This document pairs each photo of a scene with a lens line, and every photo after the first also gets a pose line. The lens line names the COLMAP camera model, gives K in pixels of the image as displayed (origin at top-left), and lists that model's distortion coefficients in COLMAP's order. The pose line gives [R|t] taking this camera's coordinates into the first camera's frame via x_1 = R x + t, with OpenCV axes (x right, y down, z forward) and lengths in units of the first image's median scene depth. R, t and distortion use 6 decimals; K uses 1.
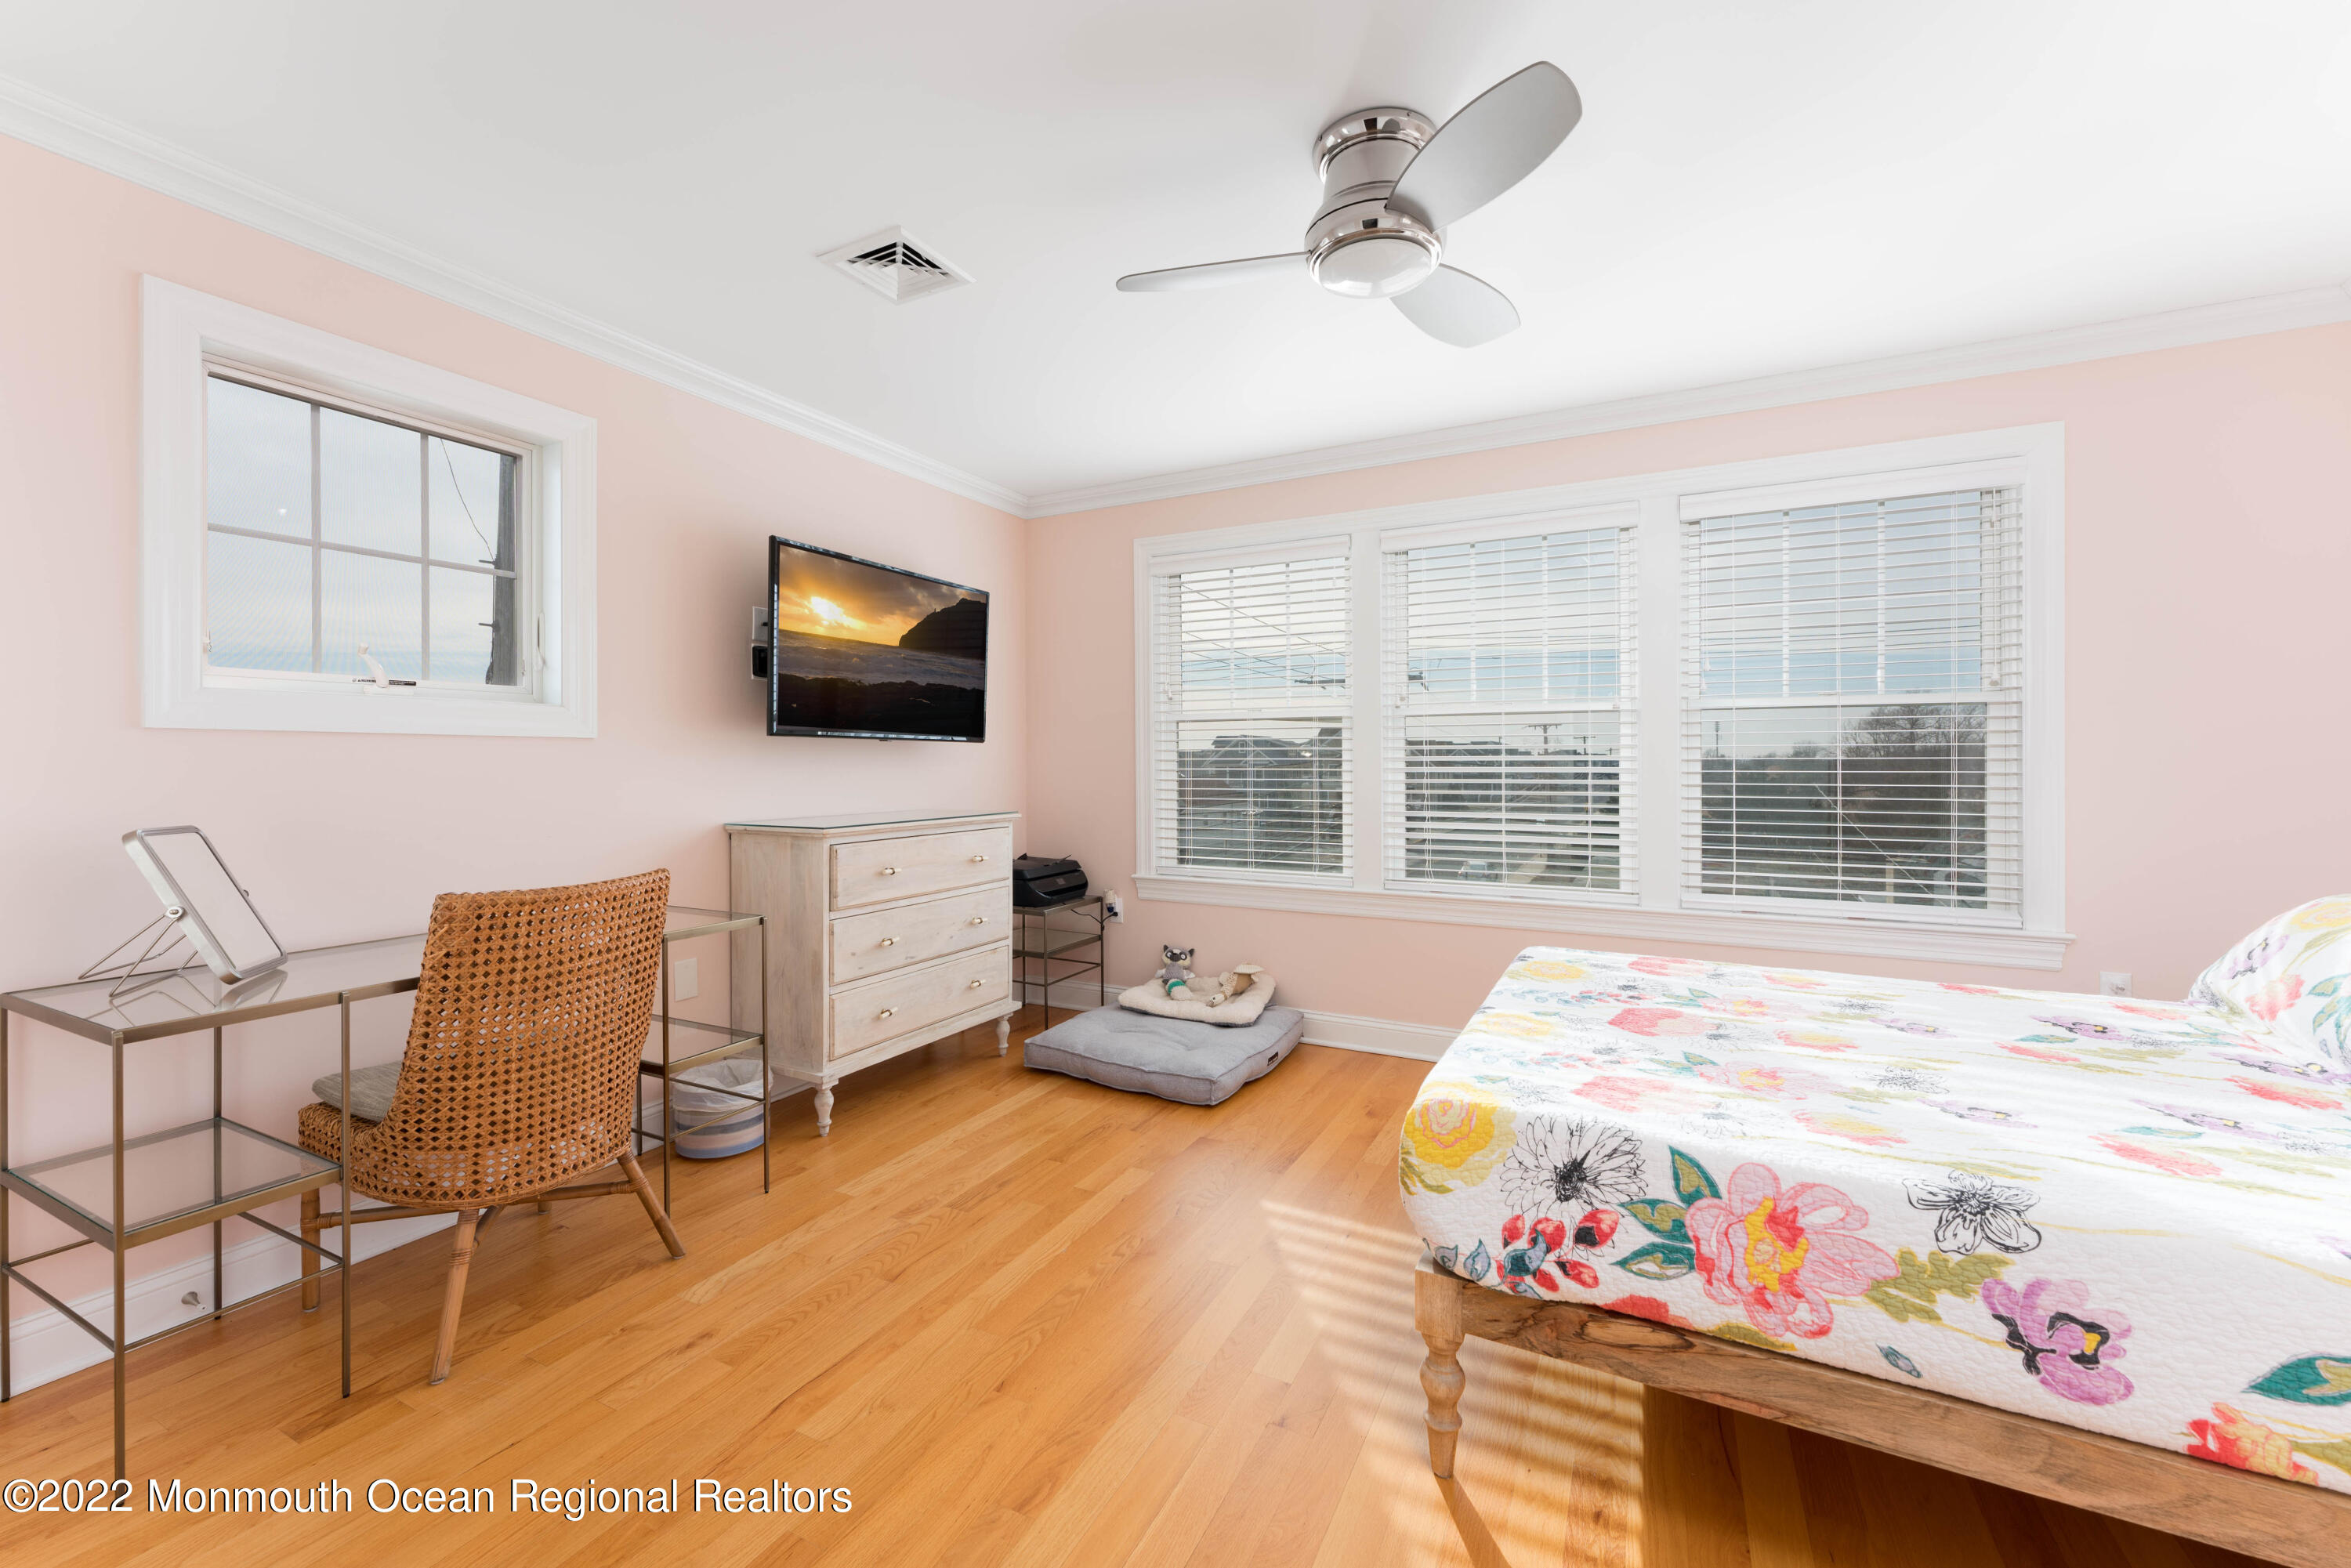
lens RADIAL K [[946.7, 0, 1175.1], [0, 946.7, 773.1], [0, 0, 1]] dist [-0.002811, -0.000058]
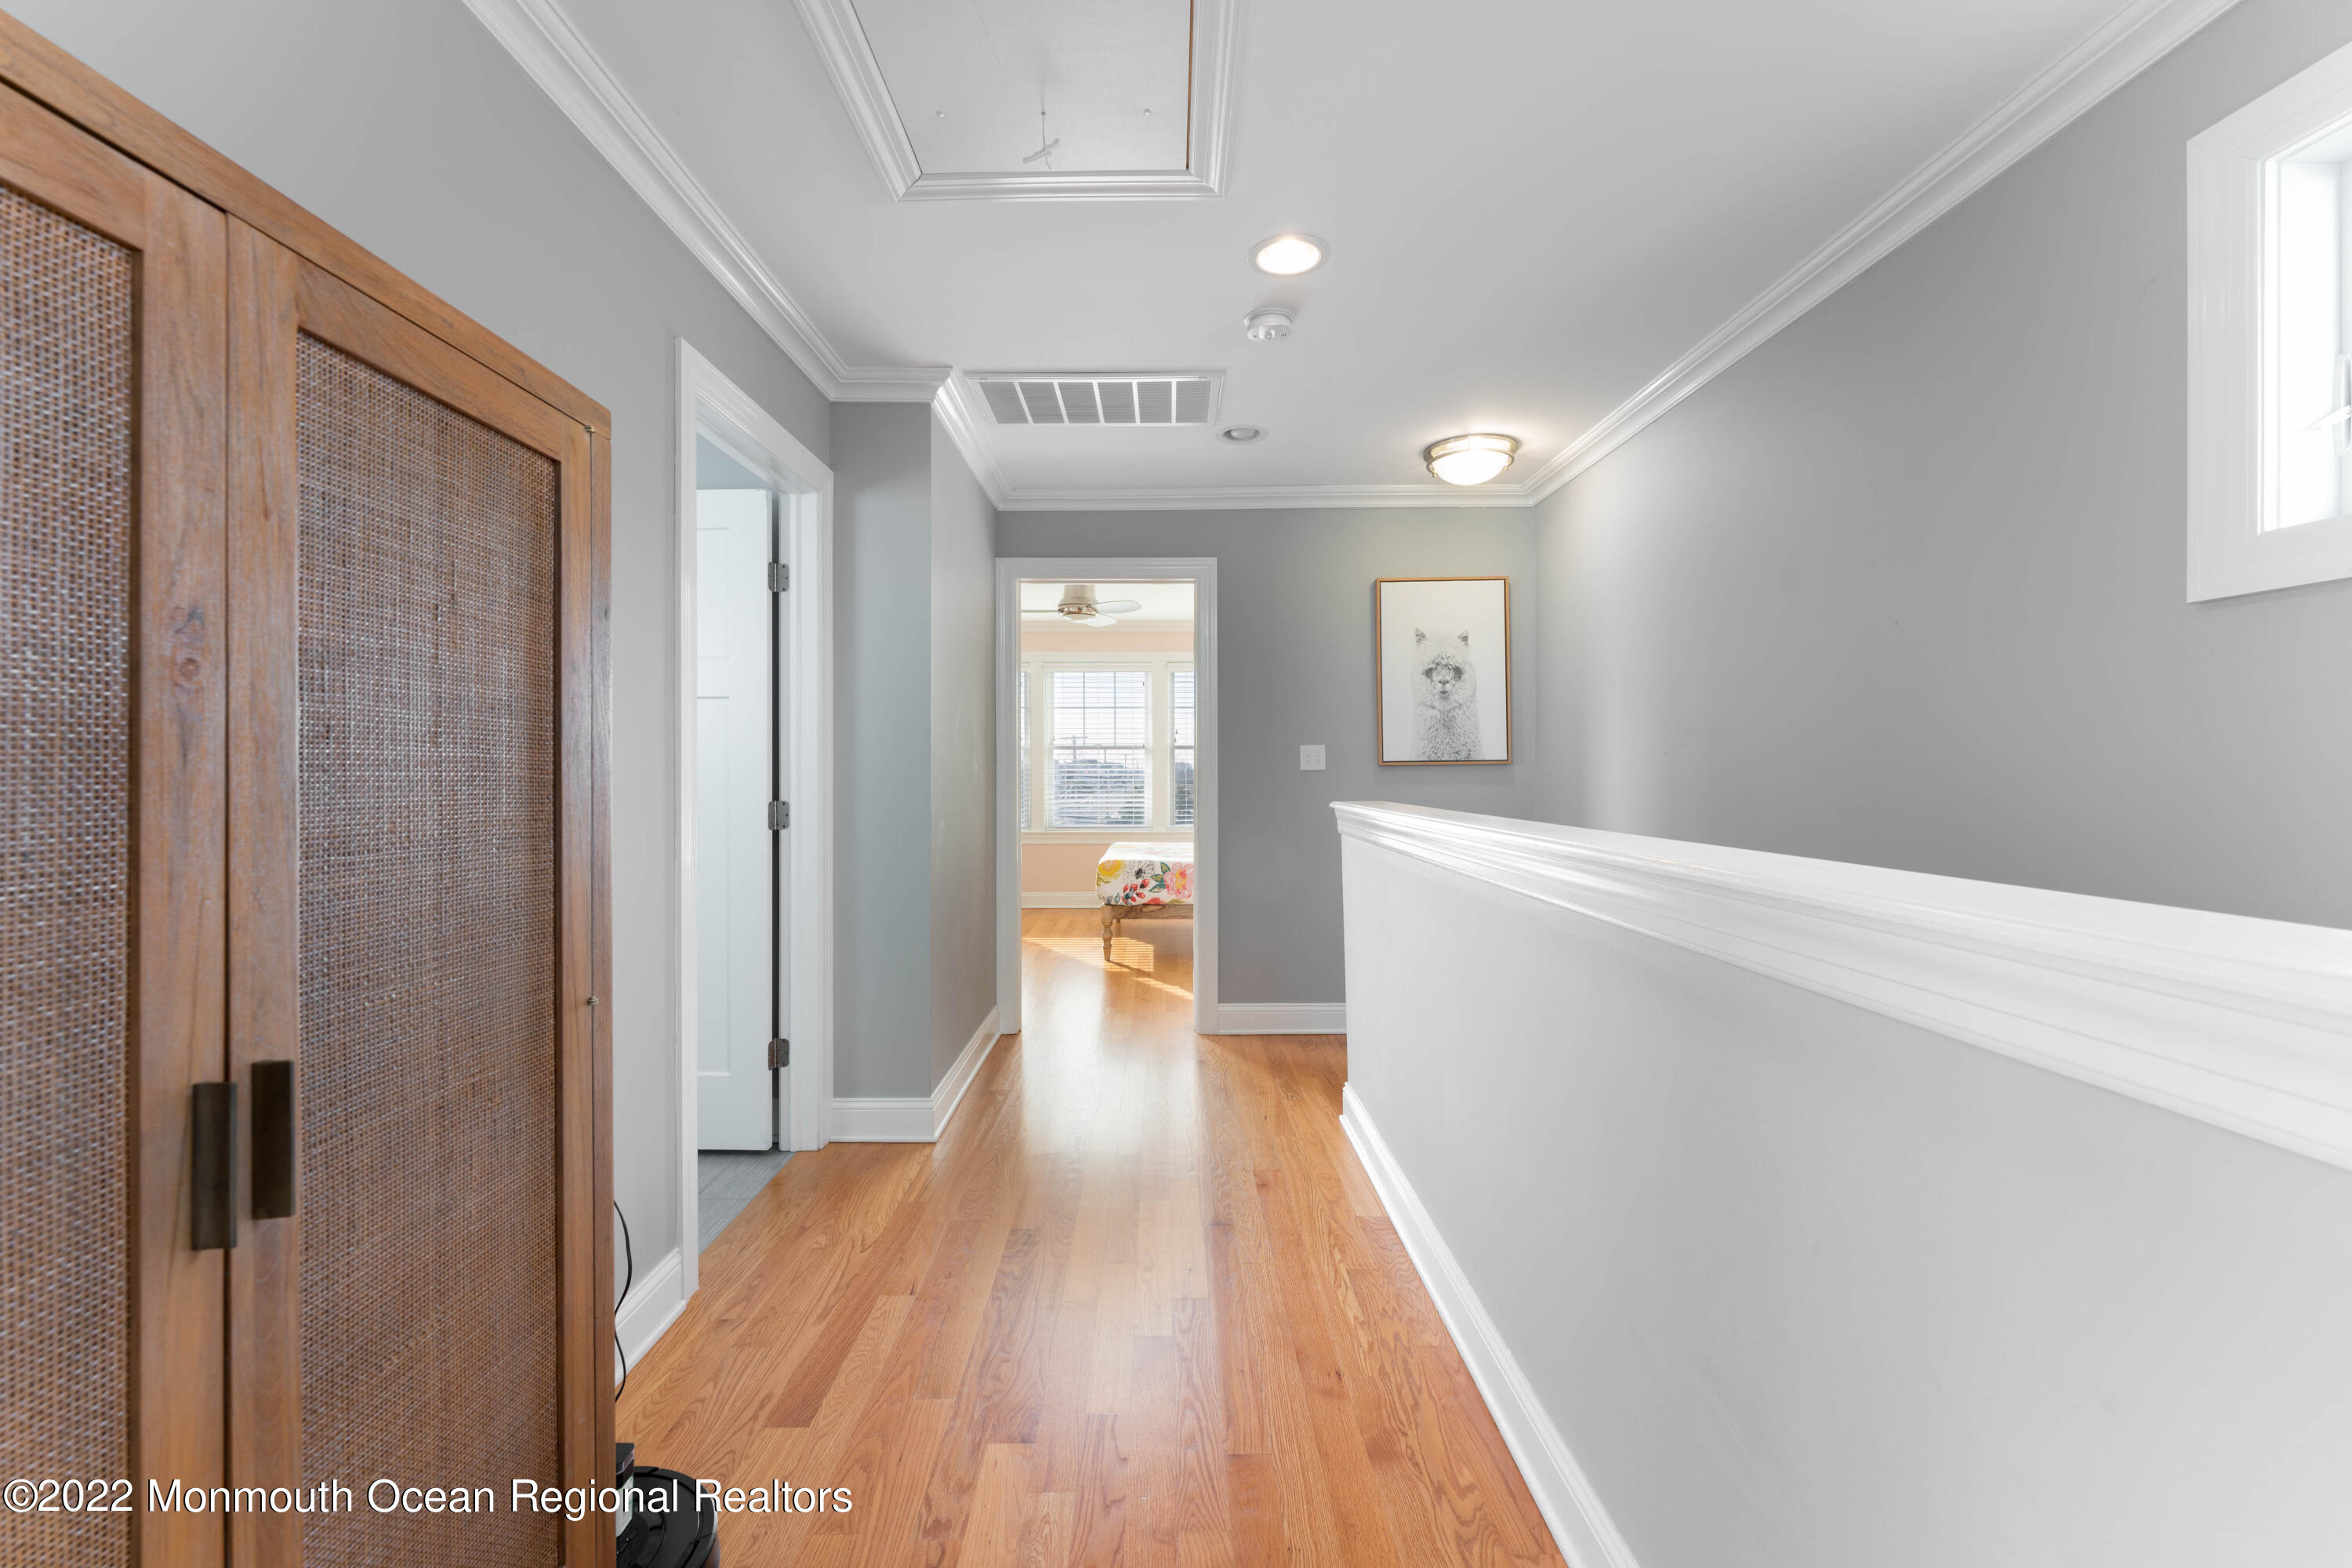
lens RADIAL K [[947.1, 0, 1169.2], [0, 947.1, 775.8], [0, 0, 1]] dist [-0.002811, -0.000058]
pose [[0.883603, -0.002244, 0.468232, -1.423155], [0.005368, 0.999971, -0.005337, 0.027033], [-0.468207, 0.007229, 0.883589, -2.763114]]
